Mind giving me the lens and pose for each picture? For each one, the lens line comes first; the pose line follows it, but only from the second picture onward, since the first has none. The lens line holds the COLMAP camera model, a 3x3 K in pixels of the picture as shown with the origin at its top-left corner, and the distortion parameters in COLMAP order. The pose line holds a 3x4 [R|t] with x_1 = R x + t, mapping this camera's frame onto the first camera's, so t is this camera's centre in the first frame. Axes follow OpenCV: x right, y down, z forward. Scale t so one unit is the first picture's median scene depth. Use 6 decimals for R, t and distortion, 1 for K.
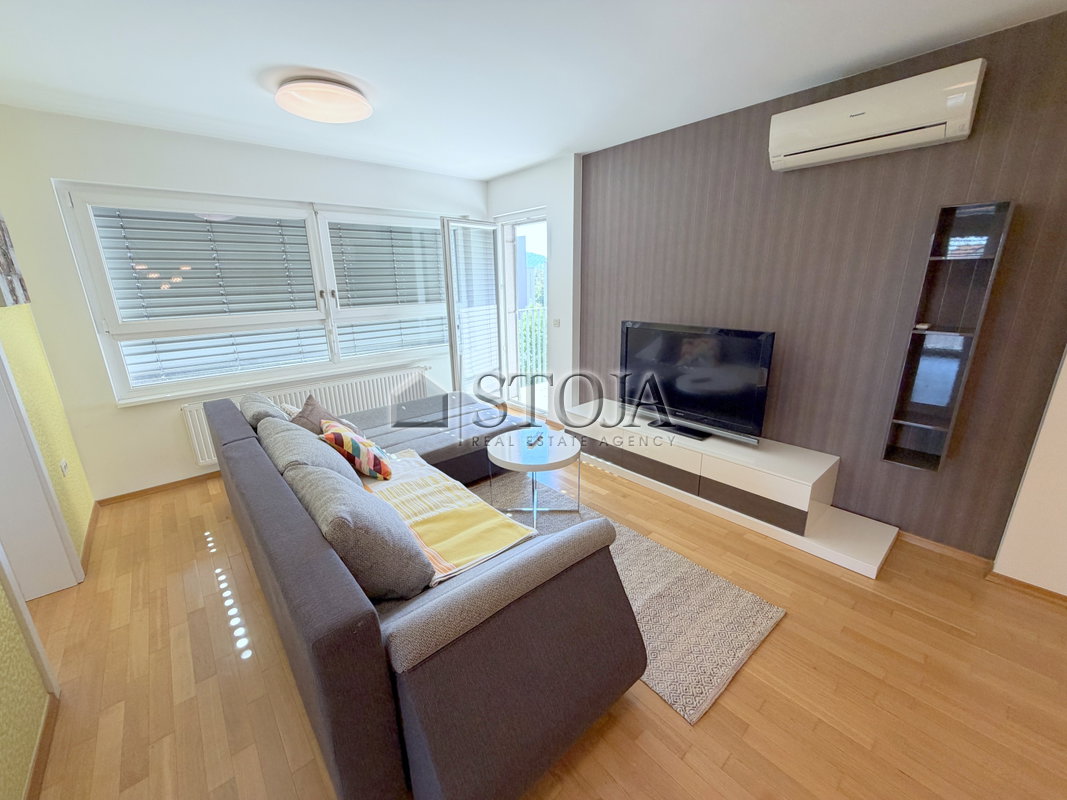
lens RADIAL K [[424.0, 0, 533.3], [0, 424.0, 402.7], [0, 0, 1]] dist [0.000939, 0.000038]
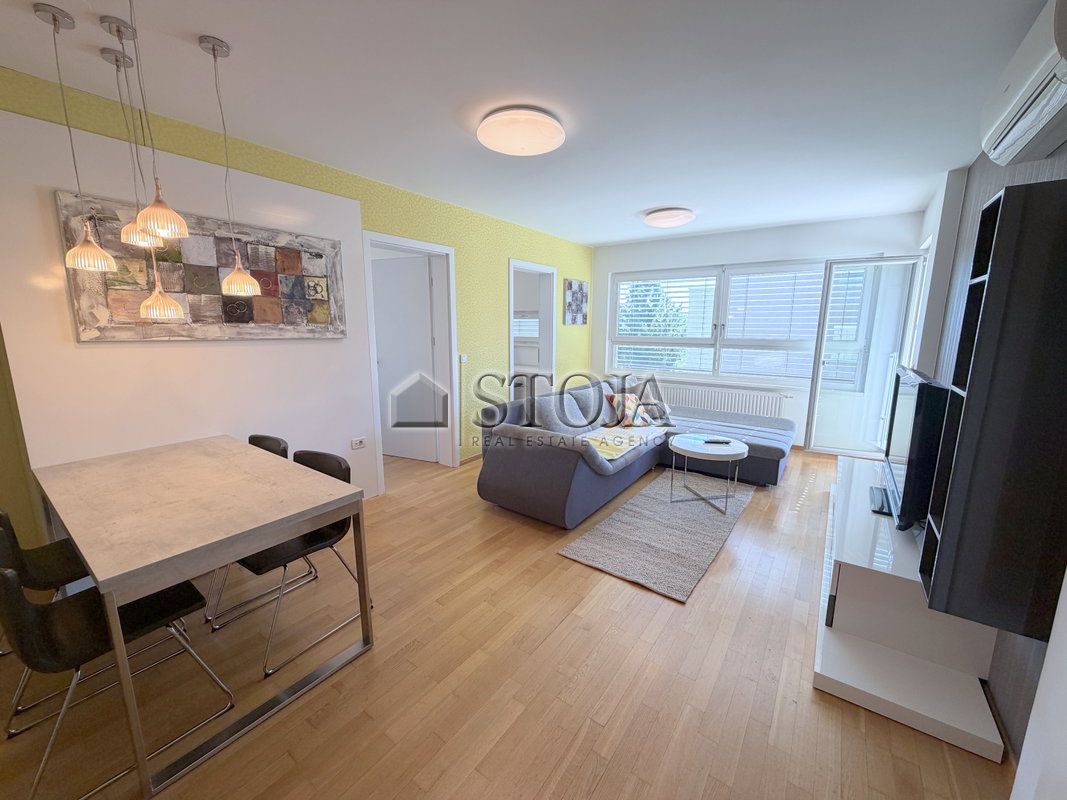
lens RADIAL K [[424.0, 0, 532.8], [0, 424.0, 398.0], [0, 0, 1]] dist [0.000939, 0.000038]
pose [[0.224502, 0.185146, -0.956723, 1.473589], [-0.277364, 0.953317, 0.119401, -0.045496], [0.934167, 0.238555, 0.265374, 0.198428]]
